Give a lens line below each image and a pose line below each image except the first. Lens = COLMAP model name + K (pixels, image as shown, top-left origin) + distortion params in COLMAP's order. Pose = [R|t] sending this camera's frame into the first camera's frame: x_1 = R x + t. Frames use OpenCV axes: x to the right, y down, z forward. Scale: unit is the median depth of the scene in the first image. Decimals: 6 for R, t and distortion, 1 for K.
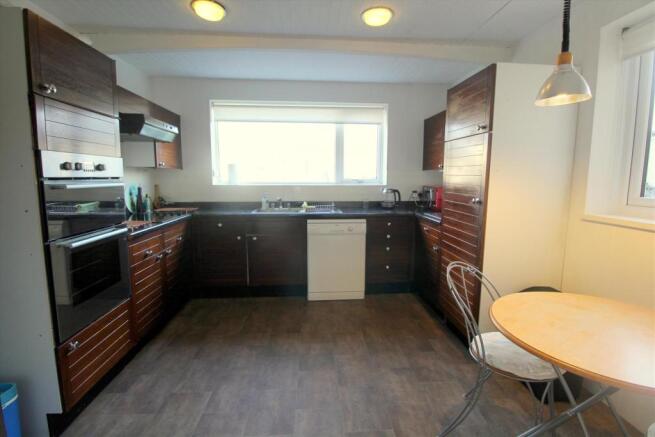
lens RADIAL K [[320.0, 0, 327.5], [0, 320.0, 218.5], [0, 0, 1]] dist [0.000655, -0.000329]
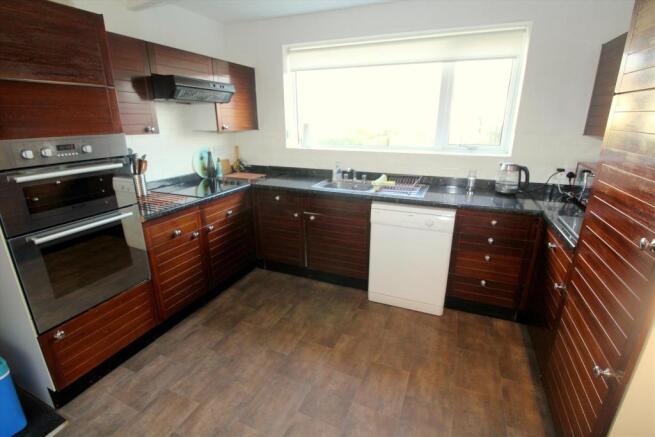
lens RADIAL K [[310.5, 0, 327.5], [0, 310.5, 218.5], [0, 0, 1]] dist [-0.003537, -0.000806]
pose [[0.891067, 0.134796, -0.433393, 0.170469], [-0.053092, 0.979281, 0.195424, -0.101425], [0.450756, -0.151126, 0.879762, 0.299645]]
